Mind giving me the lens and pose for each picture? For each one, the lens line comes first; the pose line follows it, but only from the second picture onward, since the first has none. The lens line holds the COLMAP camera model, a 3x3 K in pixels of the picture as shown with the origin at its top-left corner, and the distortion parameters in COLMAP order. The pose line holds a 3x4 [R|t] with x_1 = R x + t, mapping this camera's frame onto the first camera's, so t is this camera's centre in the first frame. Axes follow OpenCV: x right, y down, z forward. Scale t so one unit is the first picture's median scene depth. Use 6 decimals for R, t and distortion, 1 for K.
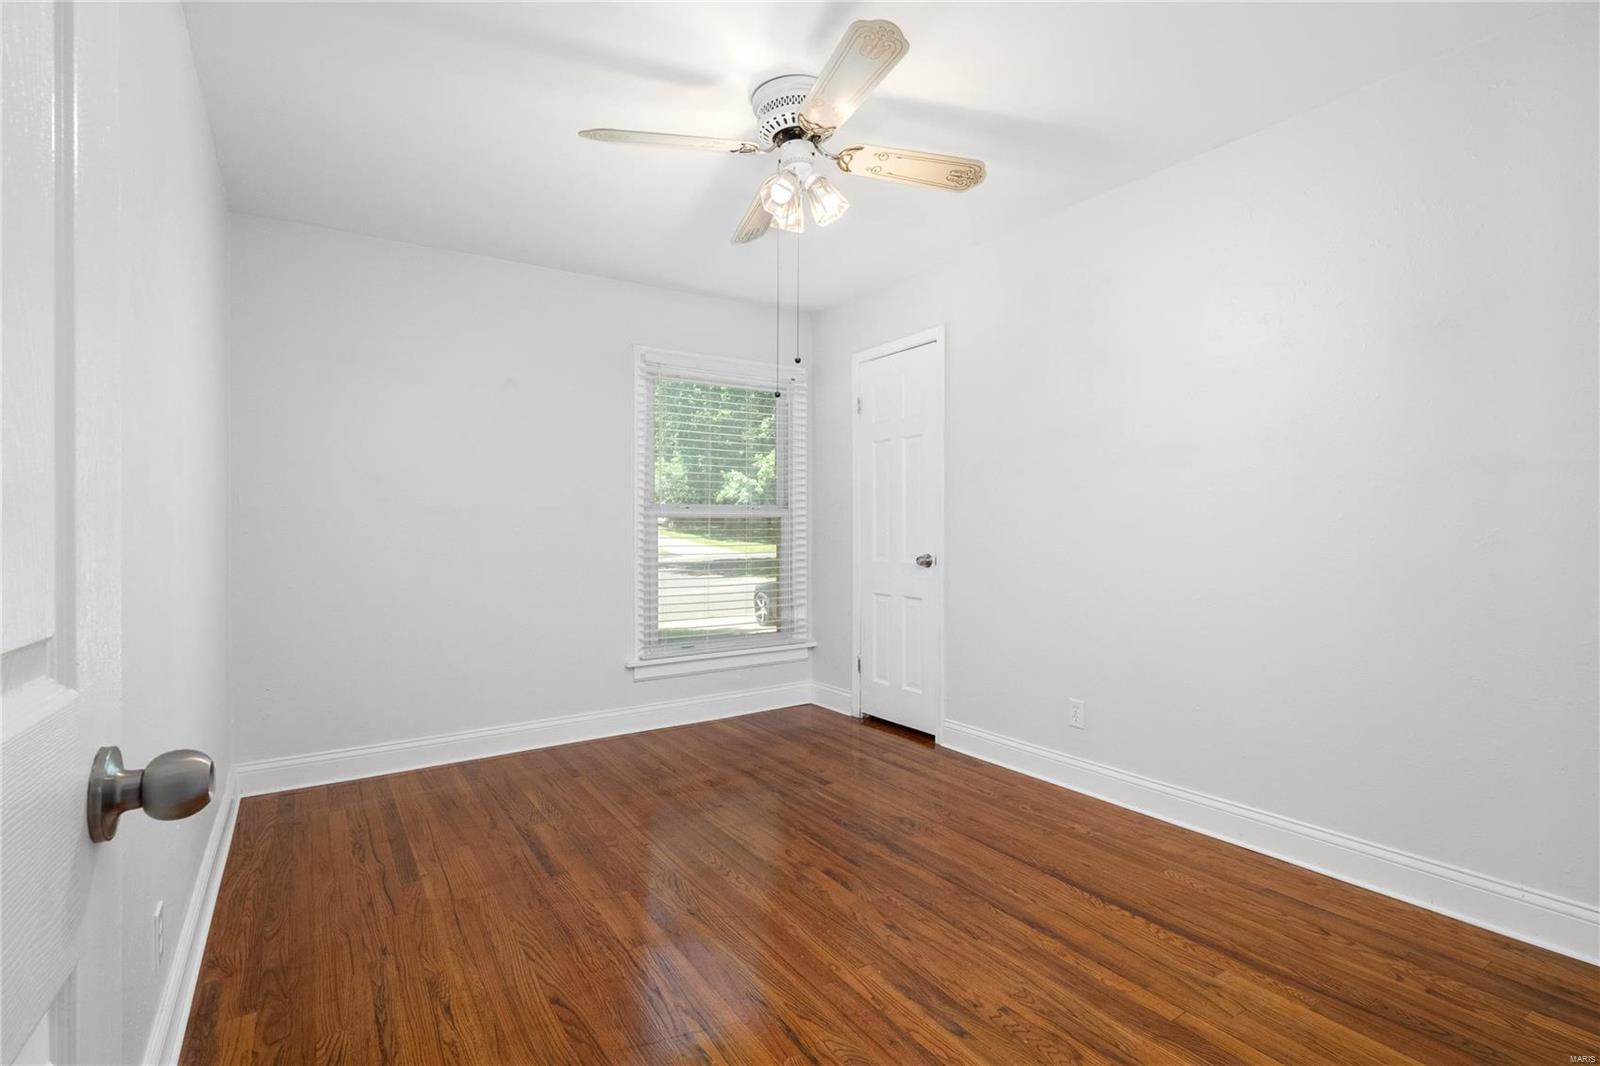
lens RADIAL K [[772.2, 0, 802.2], [0, 772.2, 531.3], [0, 0, 1]] dist [0.000487, -0.001124]
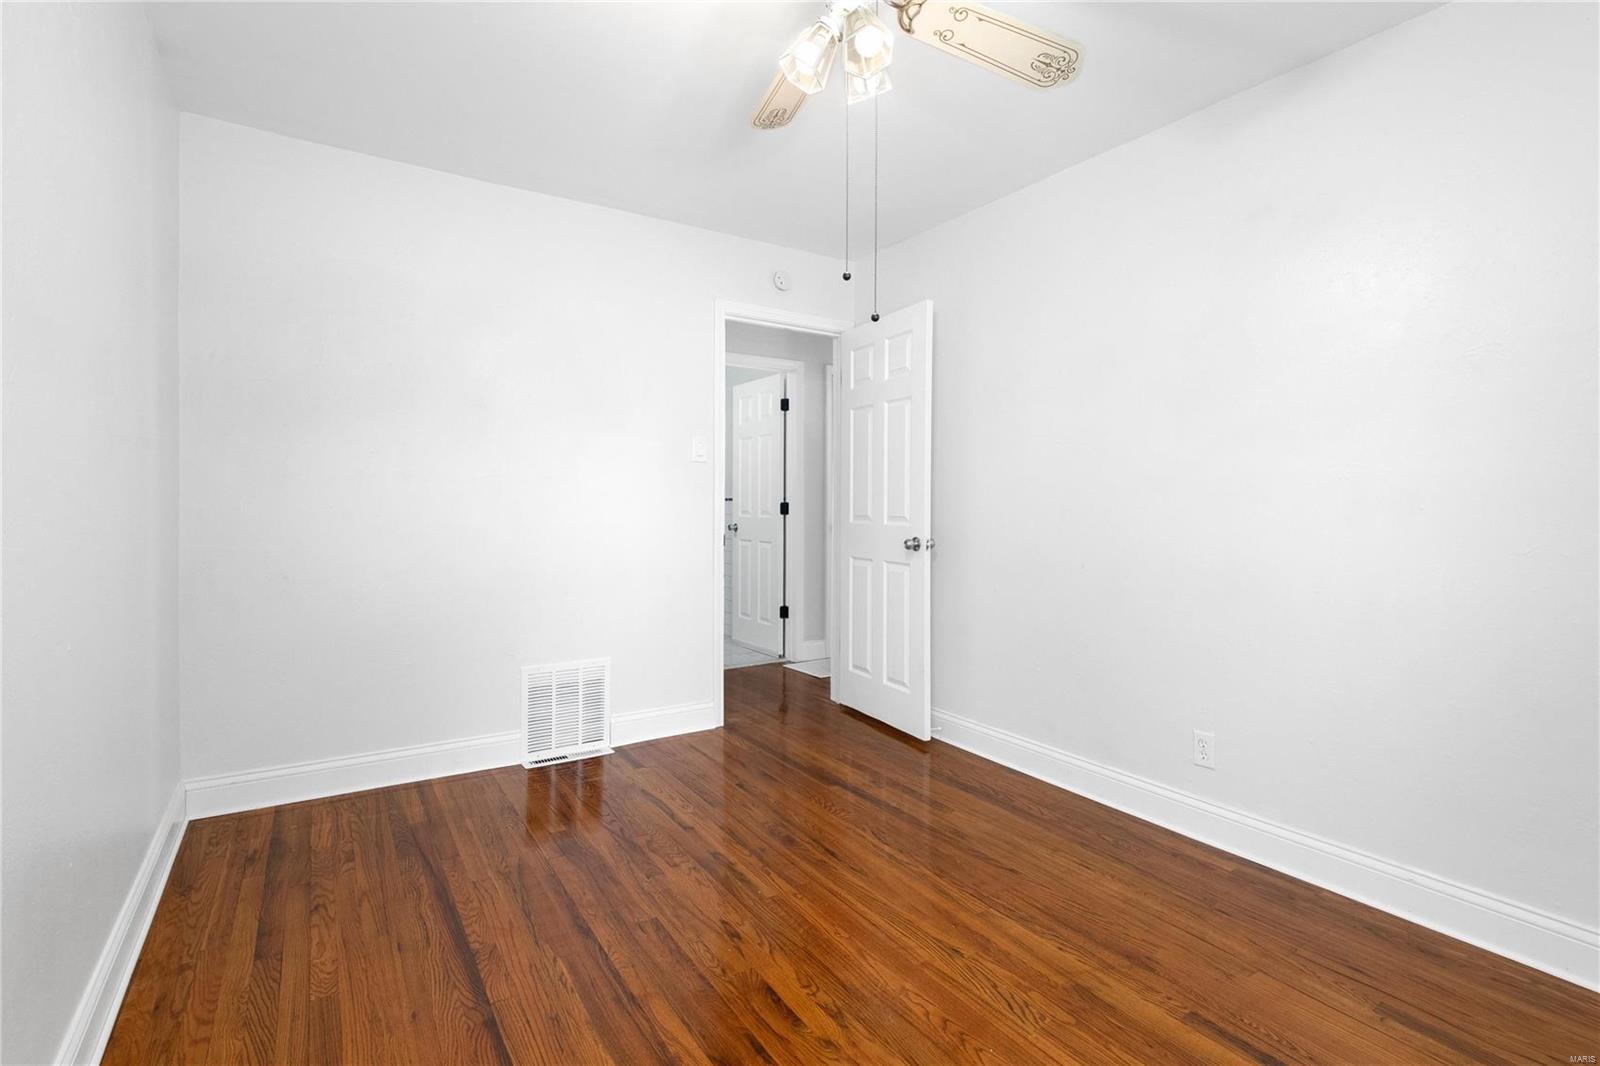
lens RADIAL K [[772.2, 0, 799.1], [0, 772.2, 526.2], [0, 0, 1]] dist [0.000487, -0.001124]
pose [[-0.999992, 0.000269, -0.003941, 0.045921], [0.000121, 0.999291, 0.037646, -0.026055], [0.003948, 0.037645, -0.999283, 2.191525]]
